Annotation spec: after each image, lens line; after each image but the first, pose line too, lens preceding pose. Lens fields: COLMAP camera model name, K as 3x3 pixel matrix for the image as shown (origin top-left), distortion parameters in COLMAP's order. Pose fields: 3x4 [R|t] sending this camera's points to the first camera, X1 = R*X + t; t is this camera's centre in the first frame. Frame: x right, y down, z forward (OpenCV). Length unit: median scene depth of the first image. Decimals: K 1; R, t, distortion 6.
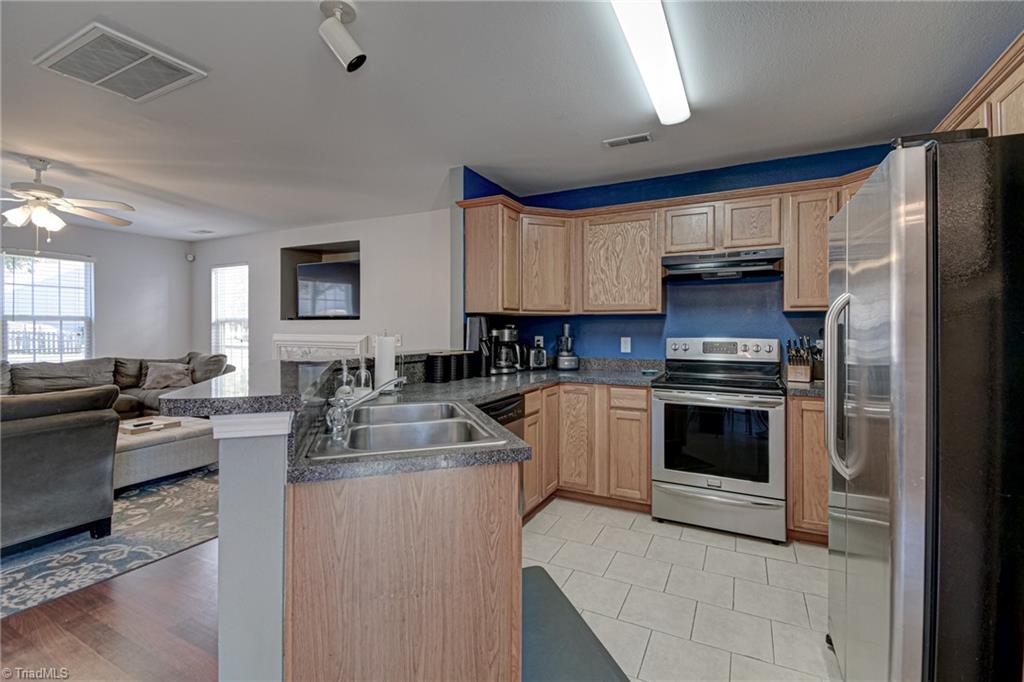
lens RADIAL K [[463.0, 0, 525.1], [0, 463.0, 327.2], [0, 0, 1]] dist [0.010632, -0.013361]
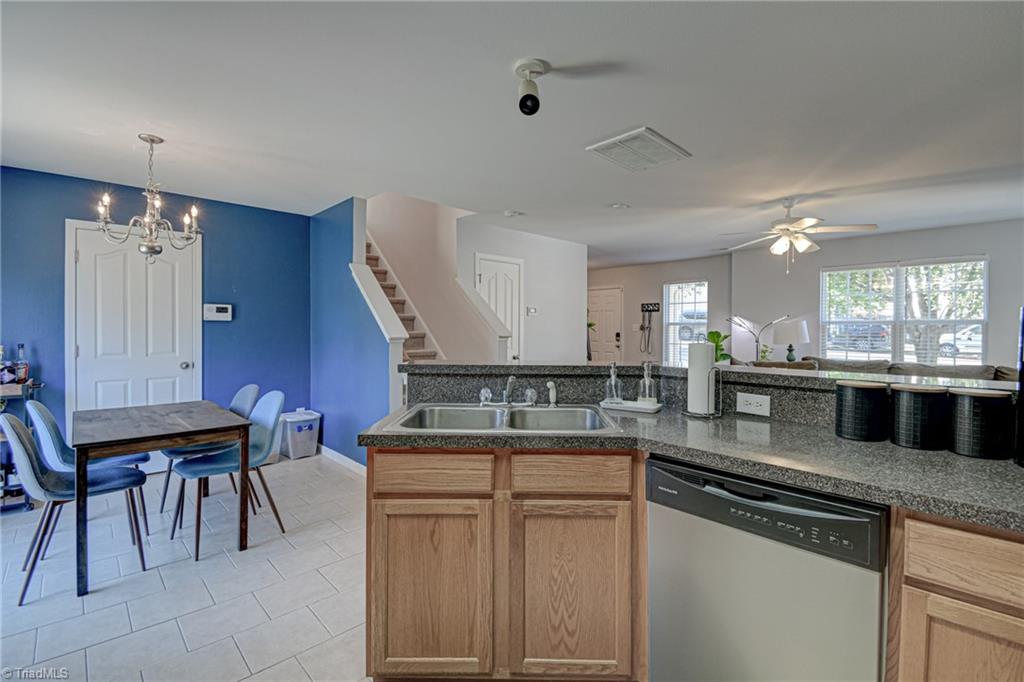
lens RADIAL K [[463.0, 0, 521.5], [0, 463.0, 337.7], [0, 0, 1]] dist [0.010632, -0.013361]
pose [[-0.344362, 0.017535, -0.938673, 0.383595], [-0.000551, 0.999822, 0.018880, -0.004860], [0.938837, 0.007019, -0.344291, 0.711216]]
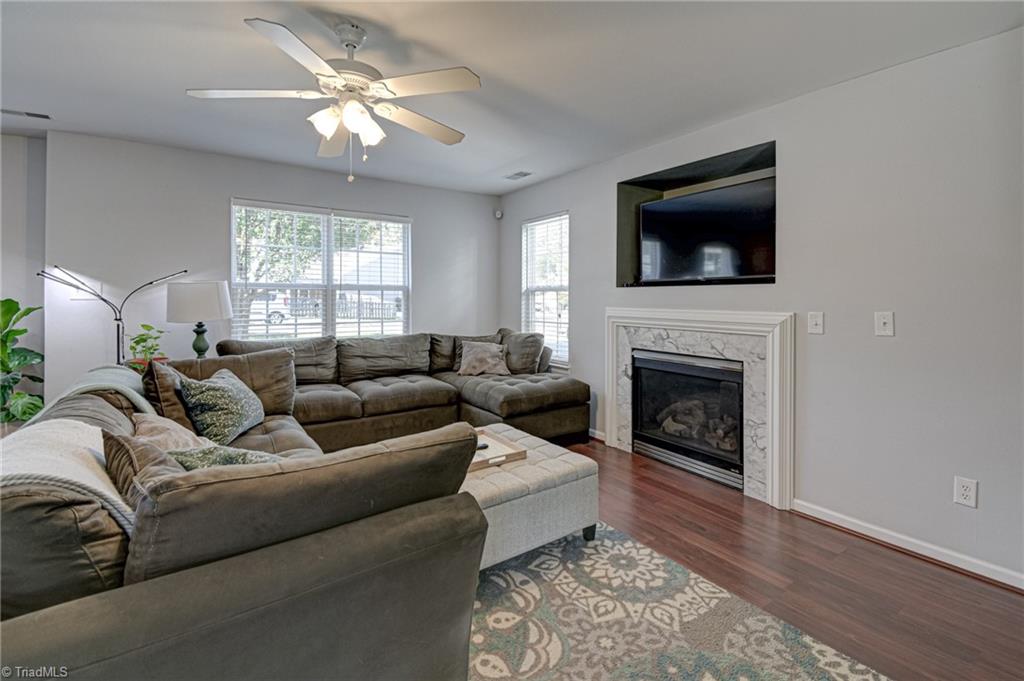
lens RADIAL K [[463.0, 0, 509.5], [0, 463.0, 299.8], [0, 0, 1]] dist [0.010632, -0.013361]
pose [[0.865234, 0.002936, -0.501359, -0.525895], [-0.000923, 0.999990, 0.004264, 0.000389], [0.501367, -0.003227, 0.865229, 0.531347]]
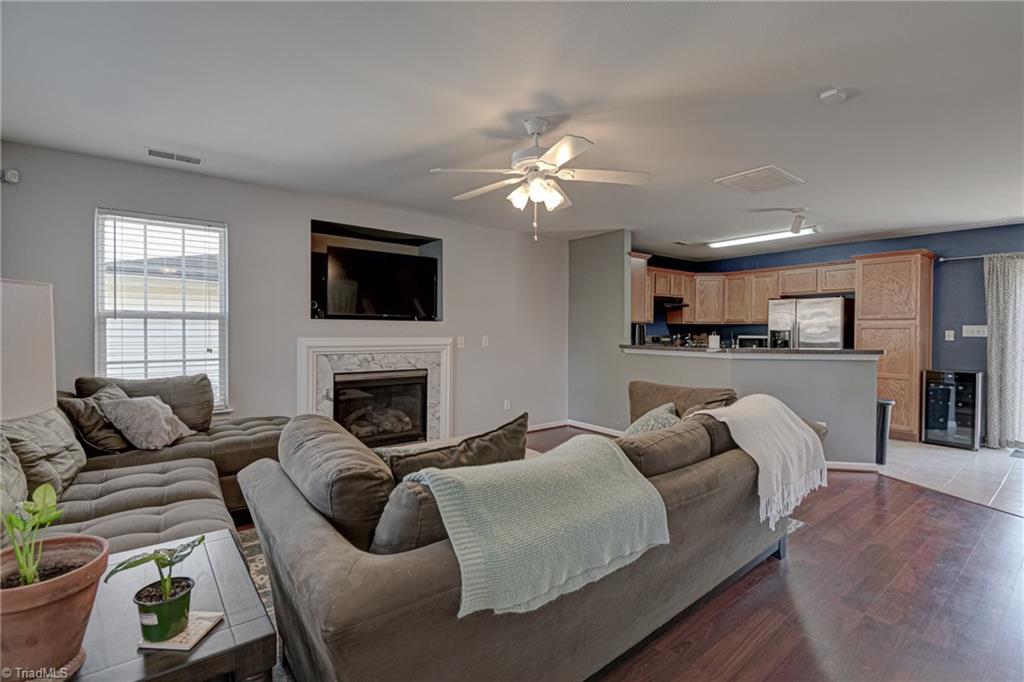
lens RADIAL K [[463.0, 0, 536.8], [0, 463.0, 339.4], [0, 0, 1]] dist [0.010632, -0.013361]
pose [[0.415060, -0.015253, 0.909666, -1.712058], [-0.005931, 0.999793, 0.019471, 0.000961], [-0.909775, -0.013476, 0.414884, 0.621311]]
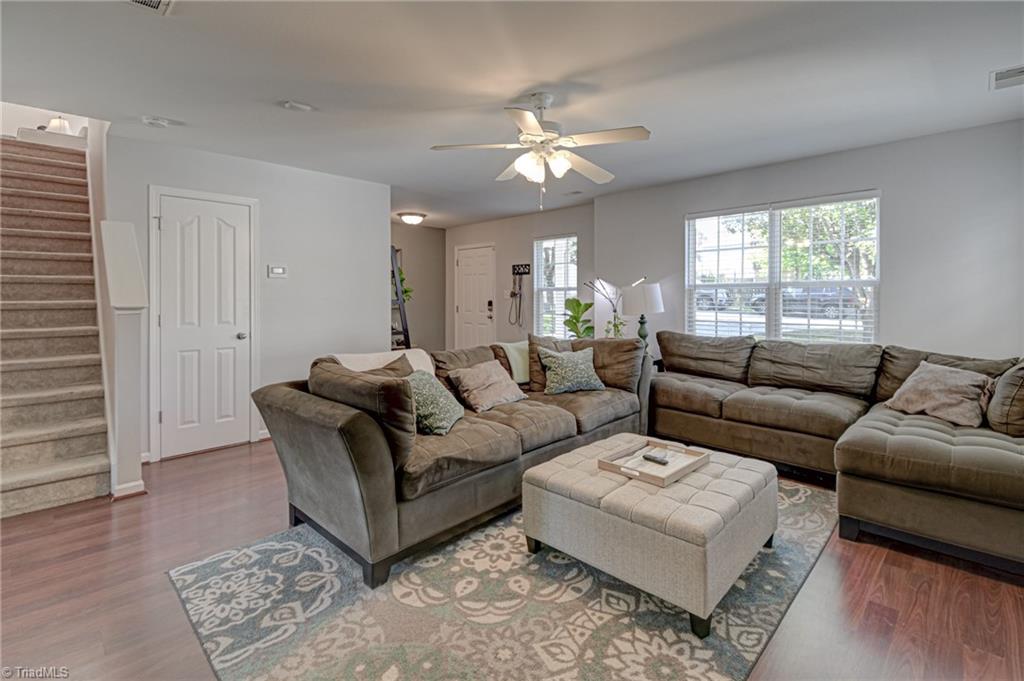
lens RADIAL K [[463.0, 0, 538.8], [0, 463.0, 300.9], [0, 0, 1]] dist [0.010632, -0.013361]
pose [[-0.307220, 0.009407, -0.951592, -0.244053], [0.002085, 0.999955, 0.009212, -0.000762], [0.951636, 0.000846, -0.307226, 1.186391]]
